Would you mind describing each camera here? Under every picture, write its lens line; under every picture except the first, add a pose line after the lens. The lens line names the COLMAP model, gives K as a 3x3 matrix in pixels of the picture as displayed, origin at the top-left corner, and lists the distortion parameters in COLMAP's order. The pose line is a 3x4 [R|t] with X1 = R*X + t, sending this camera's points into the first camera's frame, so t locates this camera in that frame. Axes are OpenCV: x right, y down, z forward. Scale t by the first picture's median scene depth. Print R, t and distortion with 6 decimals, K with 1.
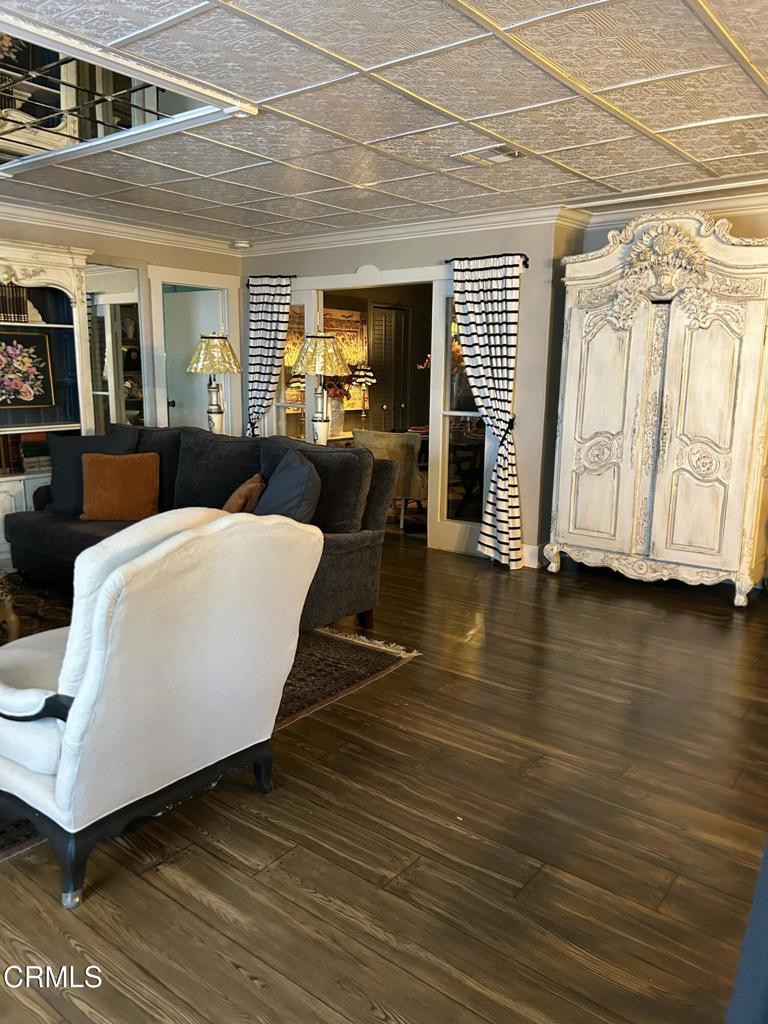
lens RADIAL K [[776.2, 0, 373.8], [0, 776.2, 513.2], [0, 0, 1]] dist [0.043373, -0.035972]
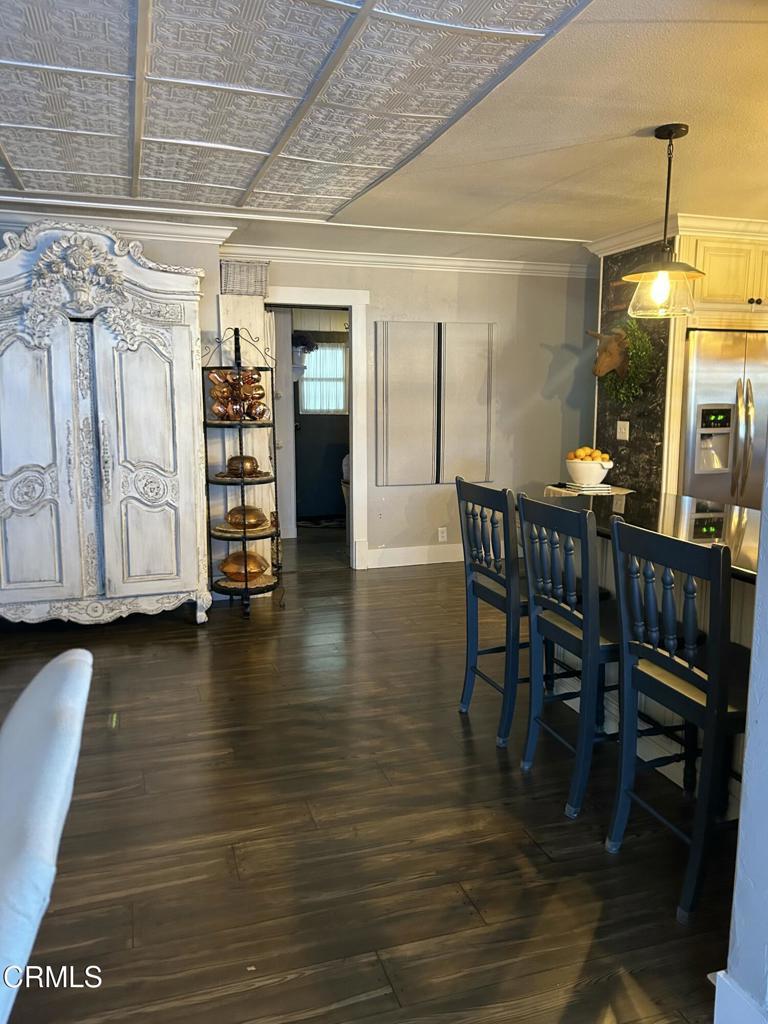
lens RADIAL K [[774.4, 0, 382.9], [0, 774.4, 505.6], [0, 0, 1]] dist [0.044385, -0.046951]
pose [[0.558060, -0.129031, 0.819708, -0.204114], [0.156305, 0.986499, 0.048874, -0.043101], [-0.814947, 0.100850, 0.570693, 0.204075]]
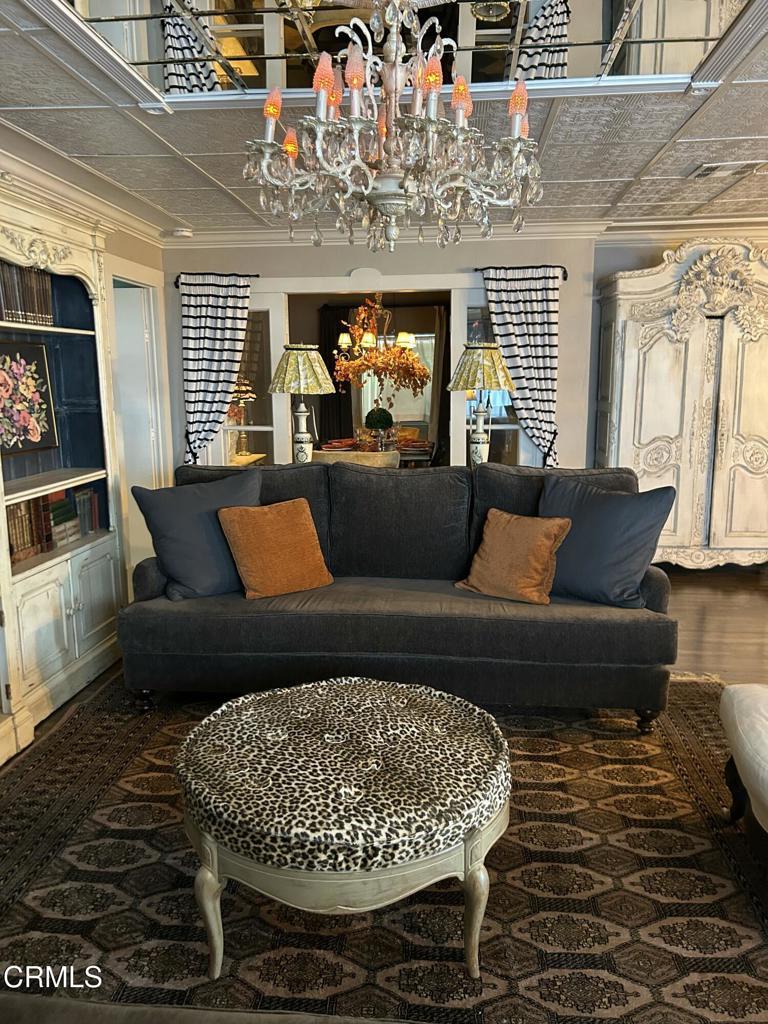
lens RADIAL K [[774.4, 0, 382.9], [0, 774.4, 505.6], [0, 0, 1]] dist [0.044385, -0.046951]
pose [[0.841342, -0.106199, 0.529968, -0.622573], [0.117310, 0.993013, 0.012754, -0.070560], [-0.527620, 0.051440, 0.847922, 0.309023]]
